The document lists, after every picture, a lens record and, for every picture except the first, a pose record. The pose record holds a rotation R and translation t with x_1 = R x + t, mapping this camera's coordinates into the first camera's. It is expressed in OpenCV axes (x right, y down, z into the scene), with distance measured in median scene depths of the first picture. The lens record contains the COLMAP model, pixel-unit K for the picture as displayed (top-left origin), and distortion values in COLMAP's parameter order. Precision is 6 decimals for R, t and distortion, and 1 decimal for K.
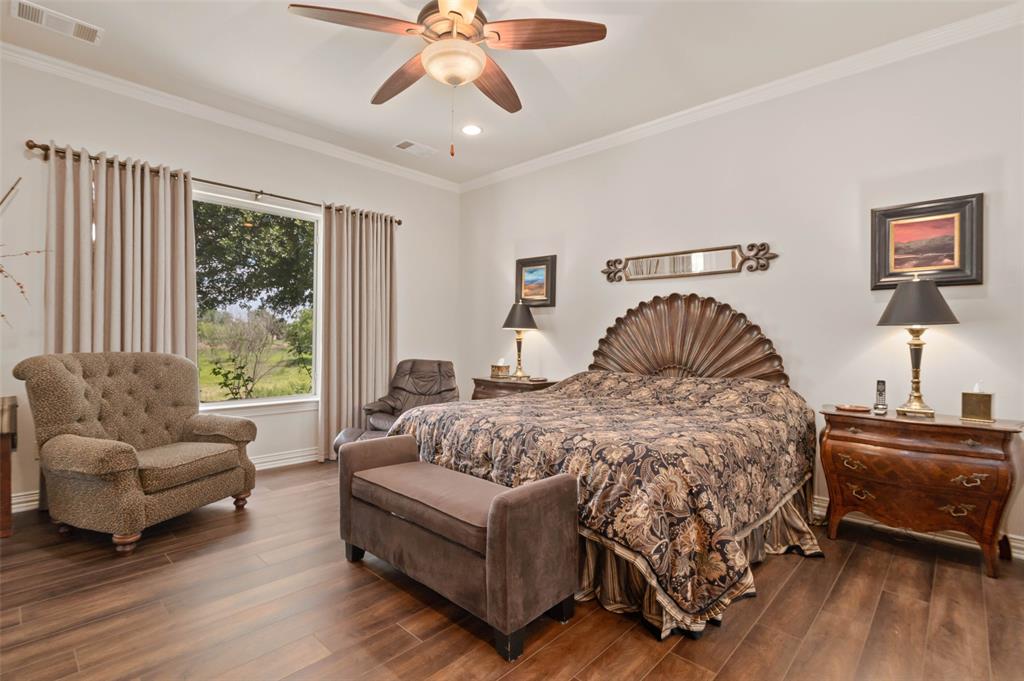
lens RADIAL K [[474.8, 0, 510.8], [0, 474.8, 338.7], [0, 0, 1]] dist [-0.005915, 0.000513]
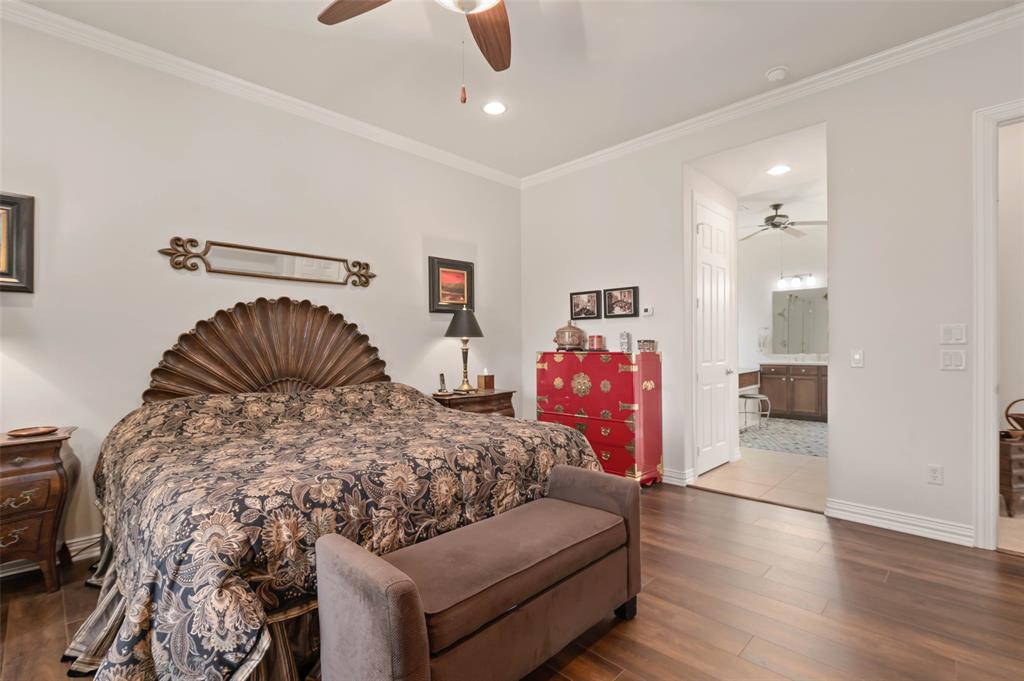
lens RADIAL K [[474.8, 0, 509.8], [0, 474.8, 343.0], [0, 0, 1]] dist [-0.005915, 0.000513]
pose [[0.030783, -0.000633, 0.999526, -0.713829], [0.014789, 0.999891, 0.000178, -0.006478], [-0.999417, 0.014776, 0.030789, 0.757179]]
